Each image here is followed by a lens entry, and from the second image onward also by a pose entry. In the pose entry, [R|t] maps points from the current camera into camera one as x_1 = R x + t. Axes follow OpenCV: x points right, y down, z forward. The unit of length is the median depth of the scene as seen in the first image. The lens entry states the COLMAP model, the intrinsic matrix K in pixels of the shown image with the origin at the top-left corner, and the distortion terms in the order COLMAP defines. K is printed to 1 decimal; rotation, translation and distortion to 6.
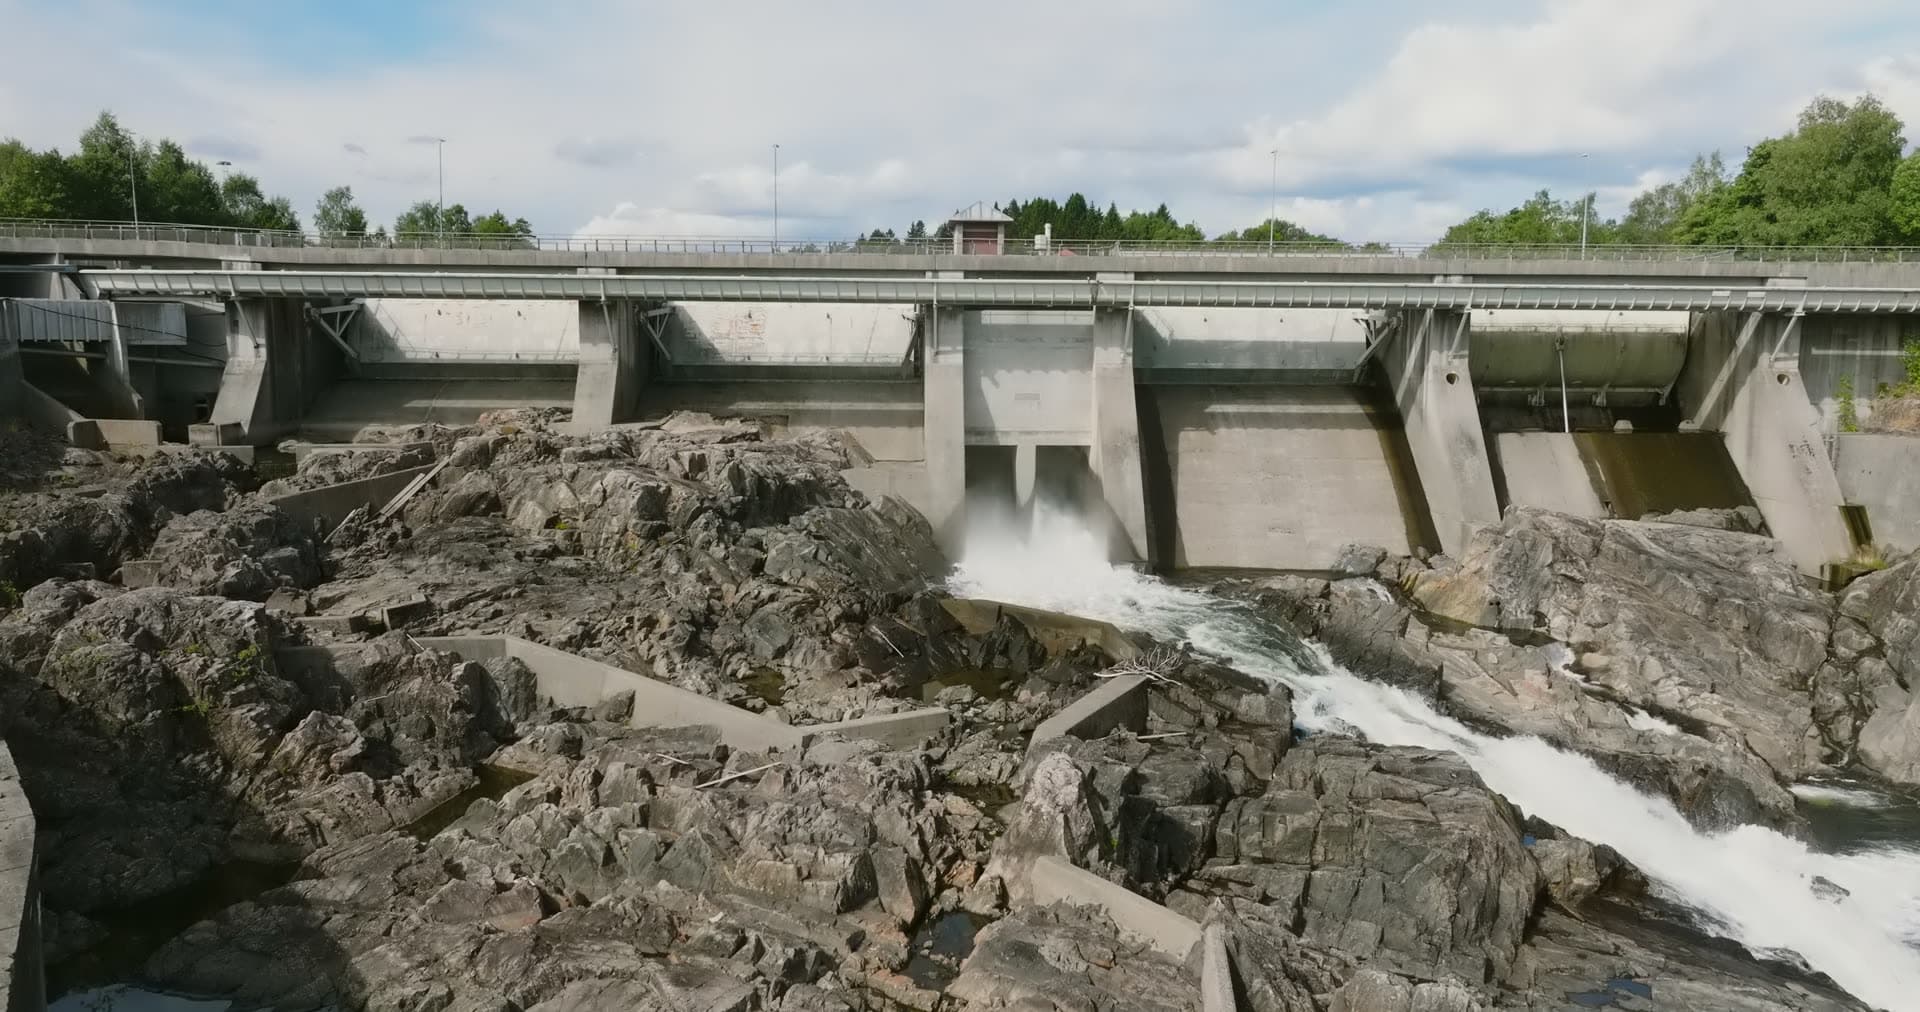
lens RADIAL K [[1347.2, 0, 961.7], [0, 1347.2, 503.8], [0, 0, 1]] dist [0.000297, 0.013897]
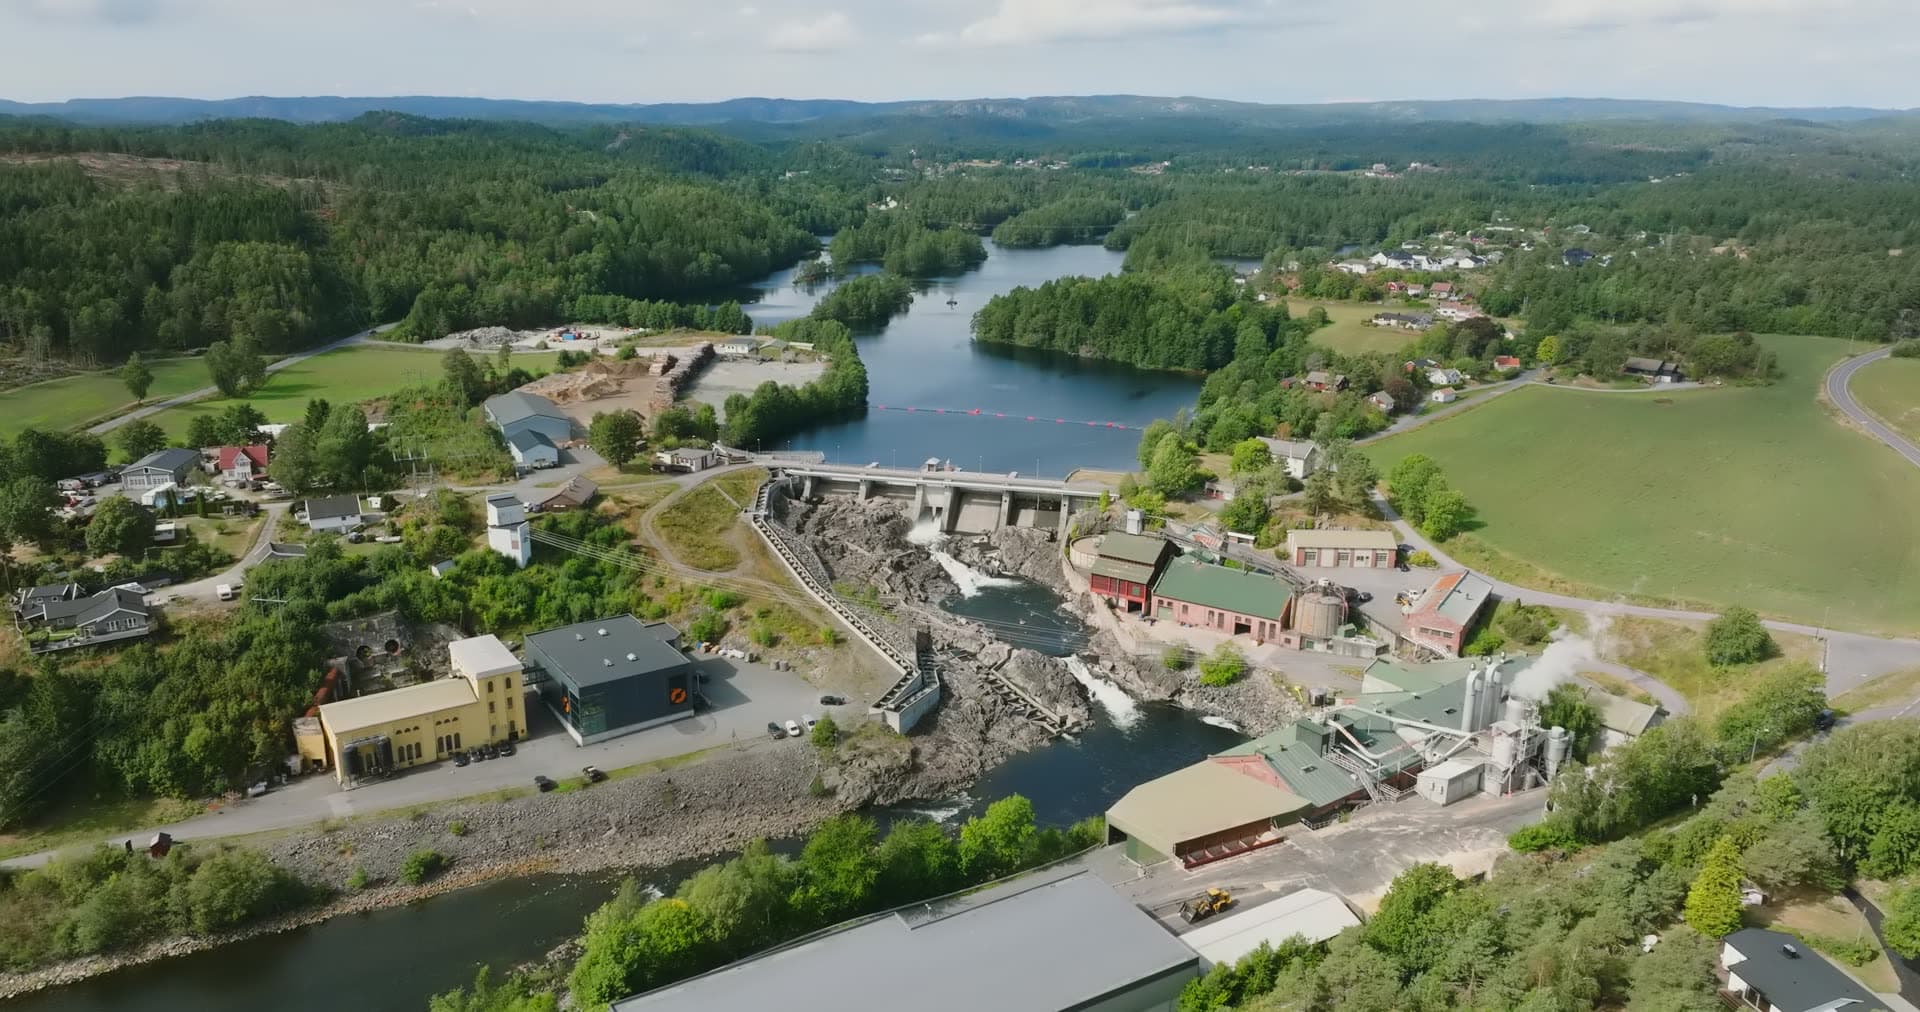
lens RADIAL K [[1347.2, 0, 958.8], [0, 1347.2, 521.0], [0, 0, 1]] dist [0.000297, 0.013897]
pose [[0.964172, 0.078459, -0.253411, 1.743289], [-0.036405, 0.985358, 0.166567, -1.022064], [0.262769, -0.151374, 0.952911, -4.816132]]
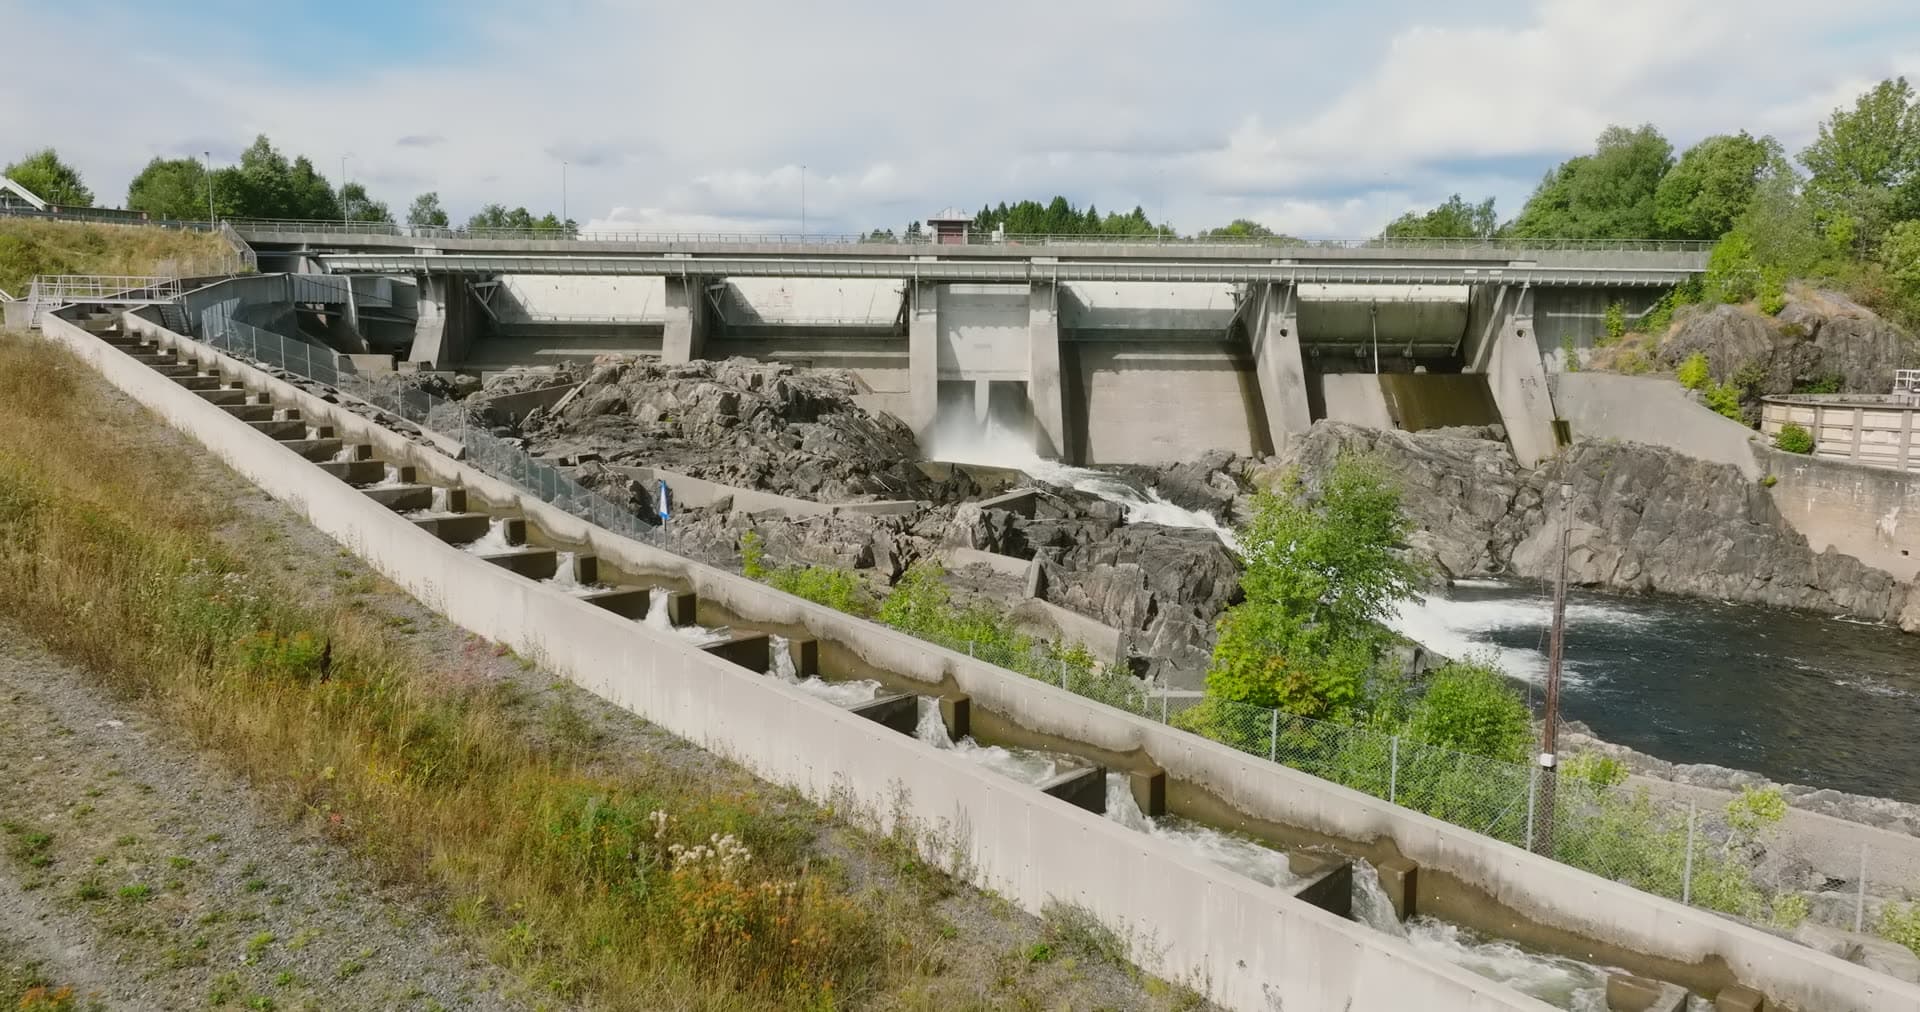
lens RADIAL K [[1347.2, 0, 961.4], [0, 1347.2, 504.1], [0, 0, 1]] dist [0.000297, 0.013897]
pose [[1.000000, 0.000154, -0.000397, 0.029415], [-0.000154, 1.000000, -0.000571, 0.093828], [0.000397, 0.000571, 1.000000, -0.438528]]
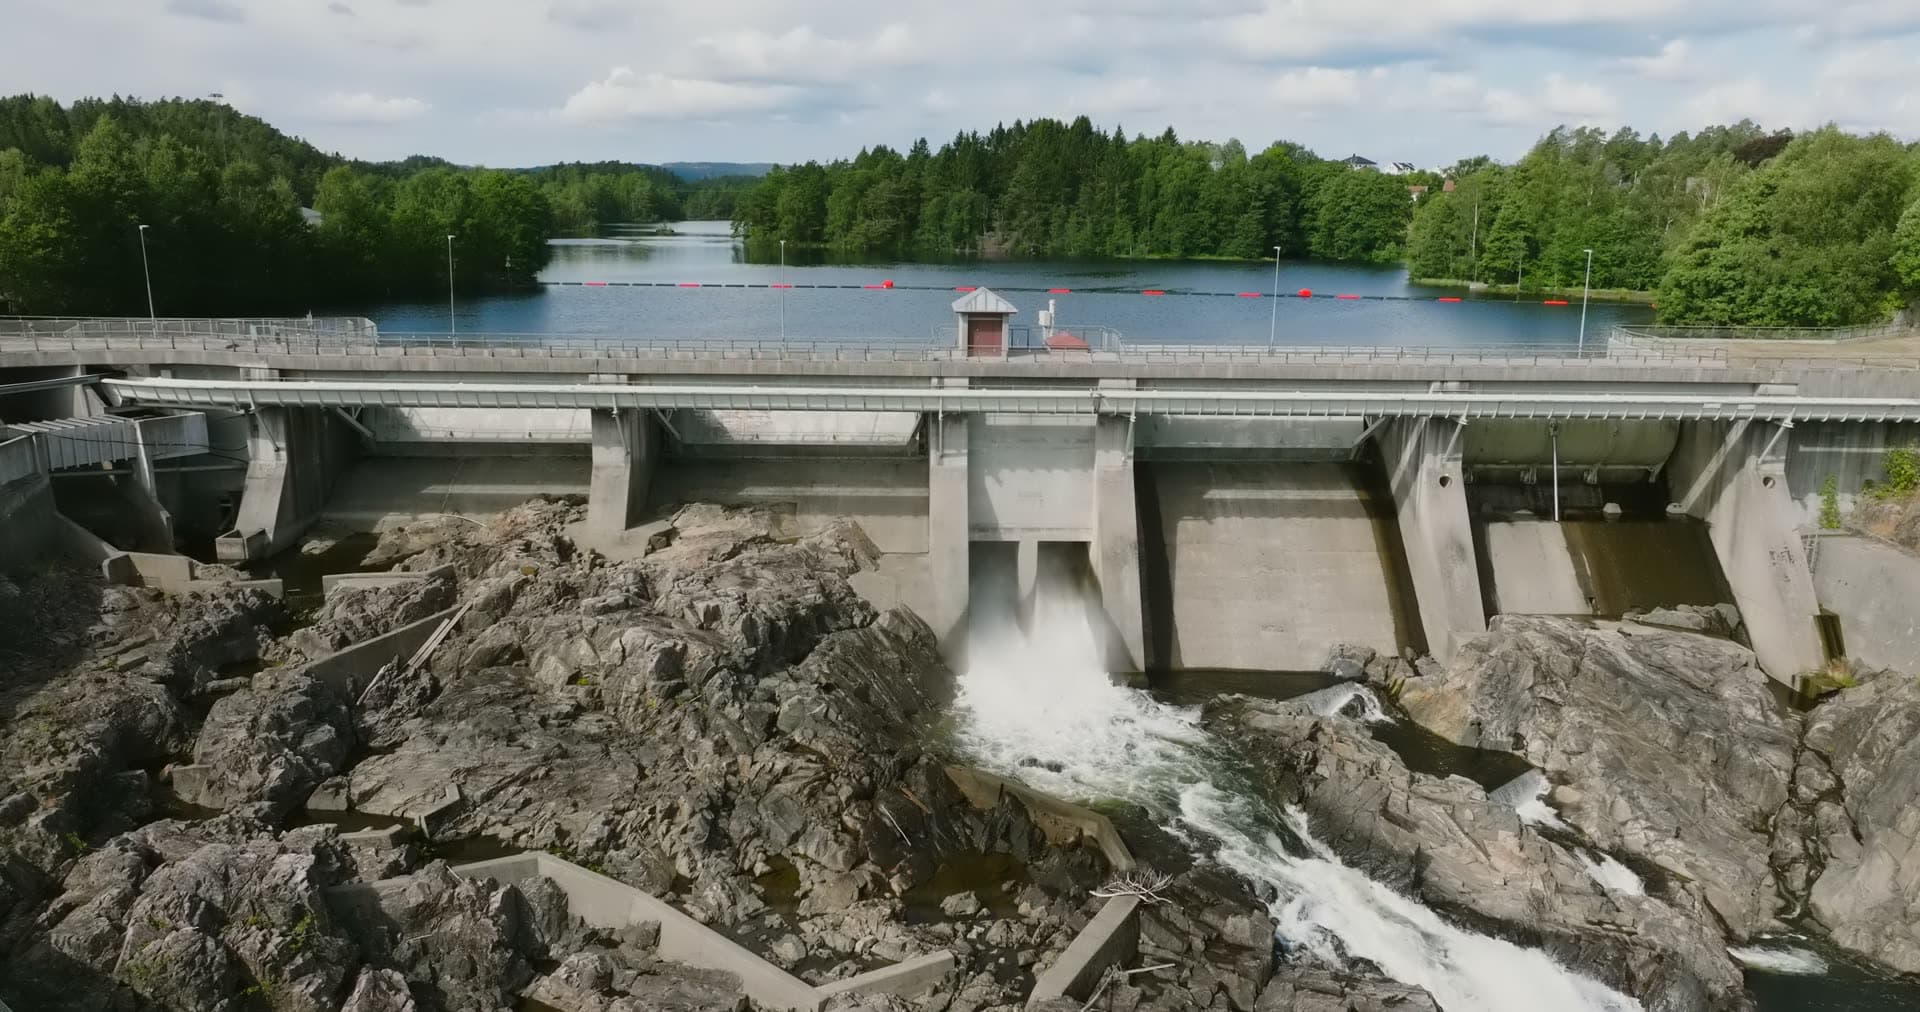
lens RADIAL K [[1347.2, 0, 962.1], [0, 1347.2, 503.7], [0, 0, 1]] dist [0.000297, 0.013897]
pose [[0.999982, 0.005918, -0.000358, -0.002848], [-0.005860, 0.995773, 0.091663, -0.180965], [0.000899, -0.091660, 0.995790, -0.022717]]
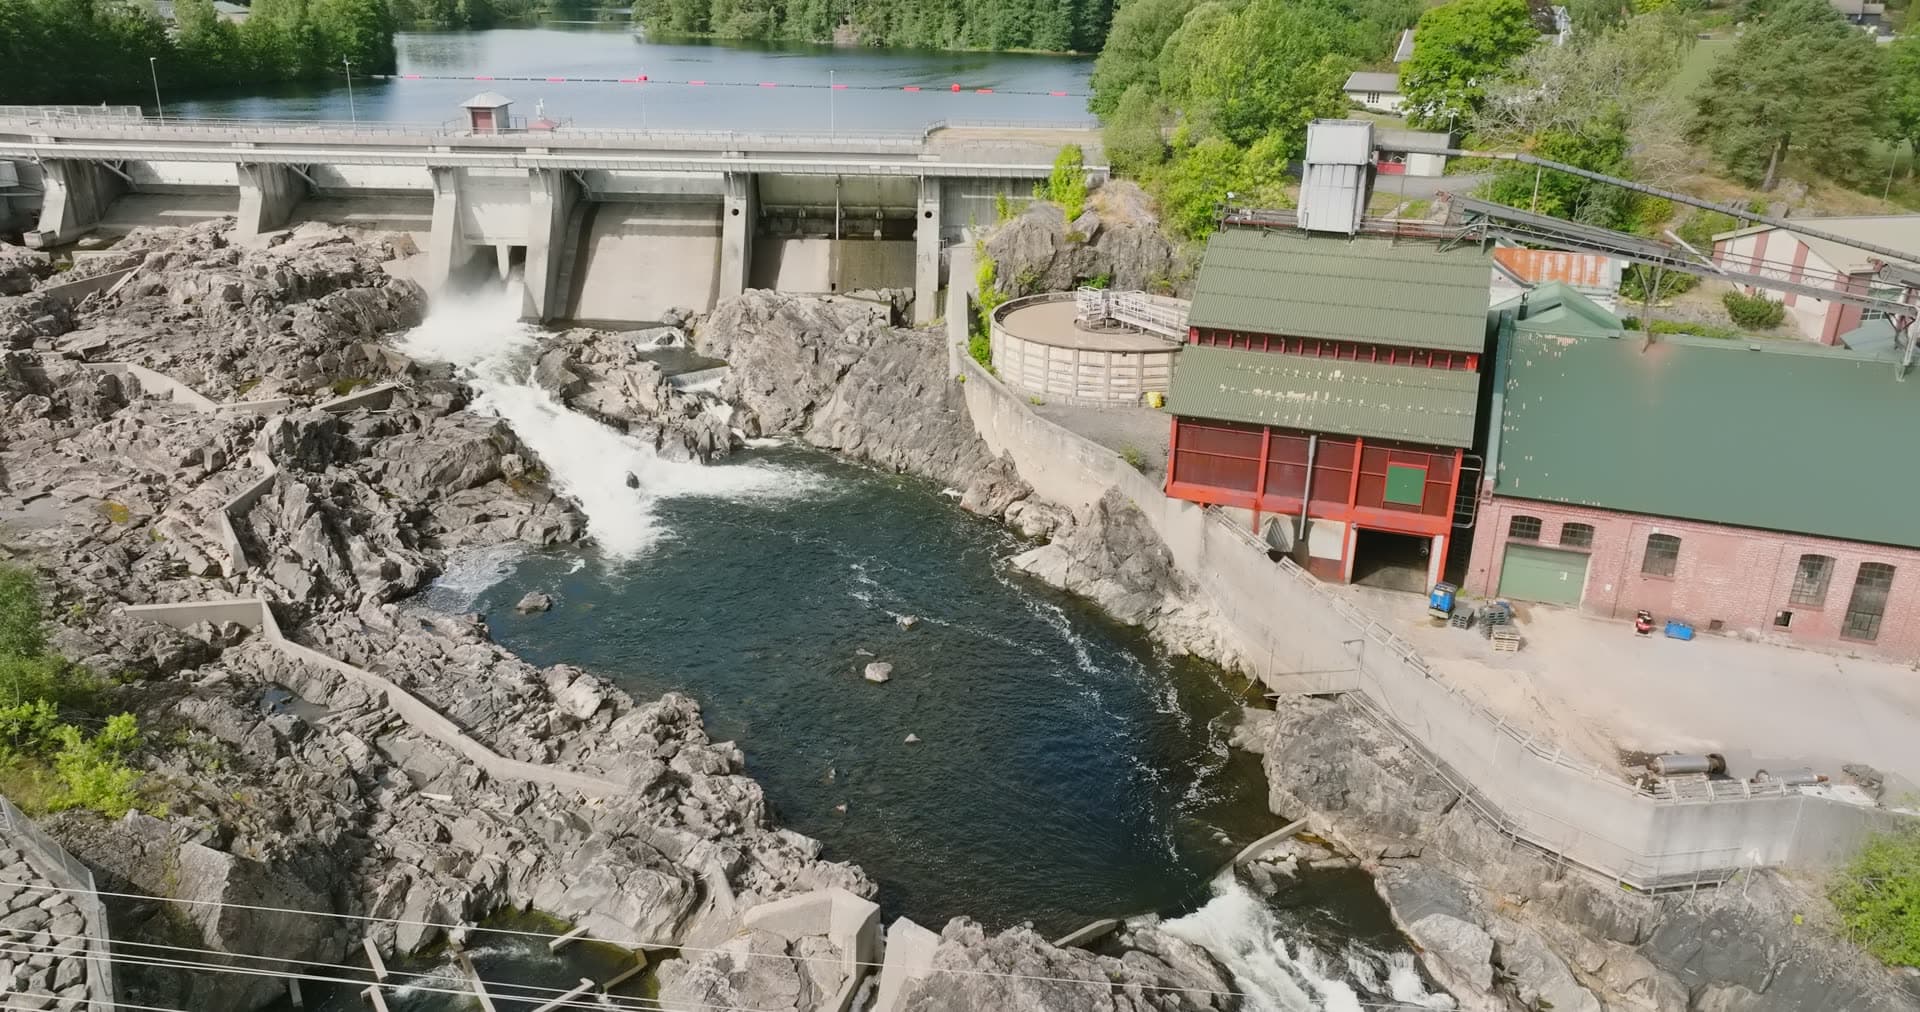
lens RADIAL K [[1347.2, 0, 963.4], [0, 1347.2, 505.6], [0, 0, 1]] dist [0.000297, 0.013897]
pose [[0.999068, 0.023359, -0.036288, 0.789476], [-0.013748, 0.969317, 0.245431, -0.168866], [0.040907, -0.244704, 0.968735, -0.836951]]
